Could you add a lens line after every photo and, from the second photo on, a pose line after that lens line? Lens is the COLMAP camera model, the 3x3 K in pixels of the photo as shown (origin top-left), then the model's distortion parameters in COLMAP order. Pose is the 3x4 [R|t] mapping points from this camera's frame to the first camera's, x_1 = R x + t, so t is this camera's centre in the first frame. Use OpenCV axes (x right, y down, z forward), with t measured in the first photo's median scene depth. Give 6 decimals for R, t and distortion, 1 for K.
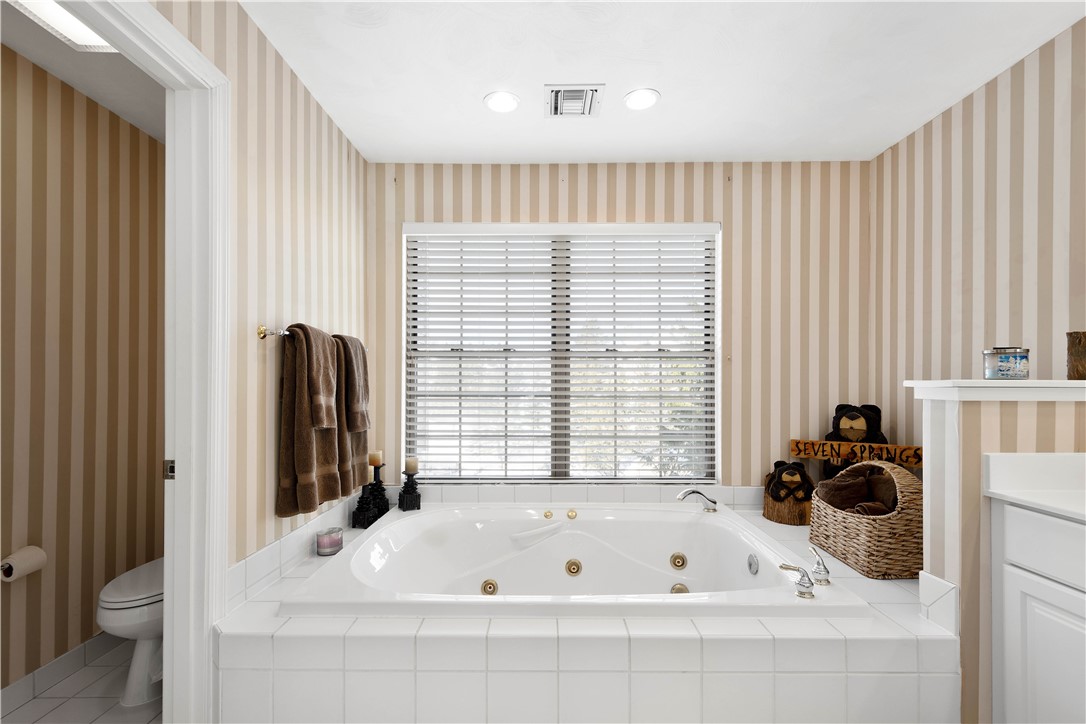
lens RADIAL K [[484.7, 0, 549.0], [0, 484.7, 382.1], [0, 0, 1]] dist [0.003514, -0.000059]
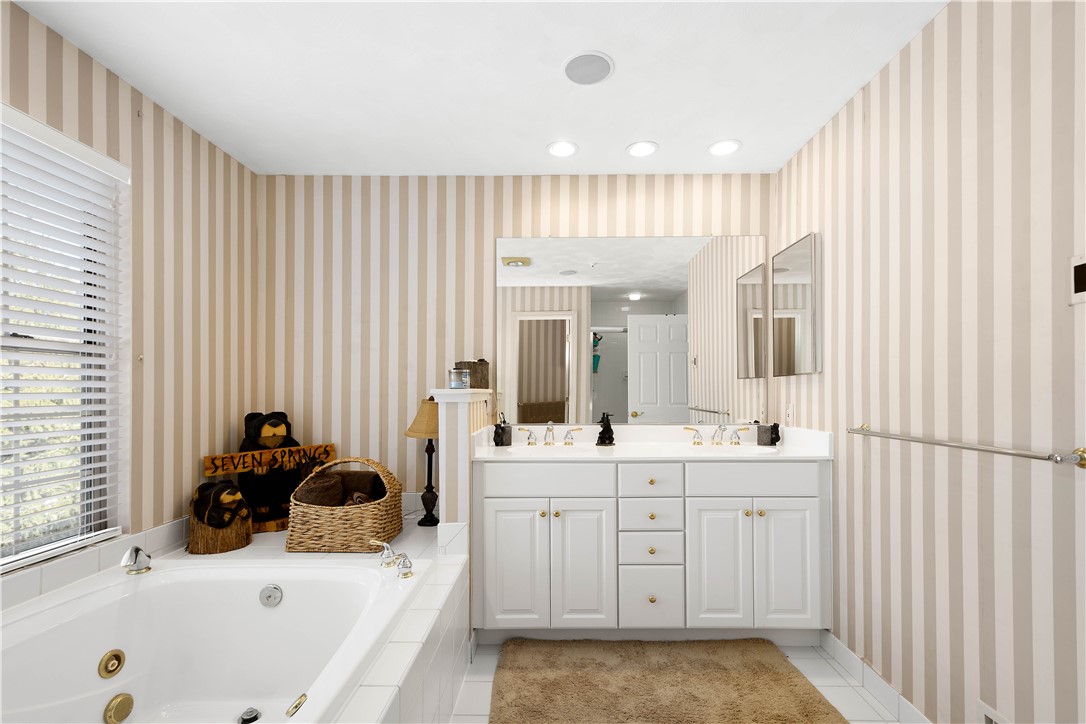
lens RADIAL K [[484.7, 0, 549.0], [0, 484.7, 382.1], [0, 0, 1]] dist [0.003514, -0.000059]
pose [[0.008623, 0.013990, 0.999865, -0.396645], [0.001541, 0.999901, -0.014004, -0.001983], [-0.999962, 0.001661, 0.008600, 0.408797]]
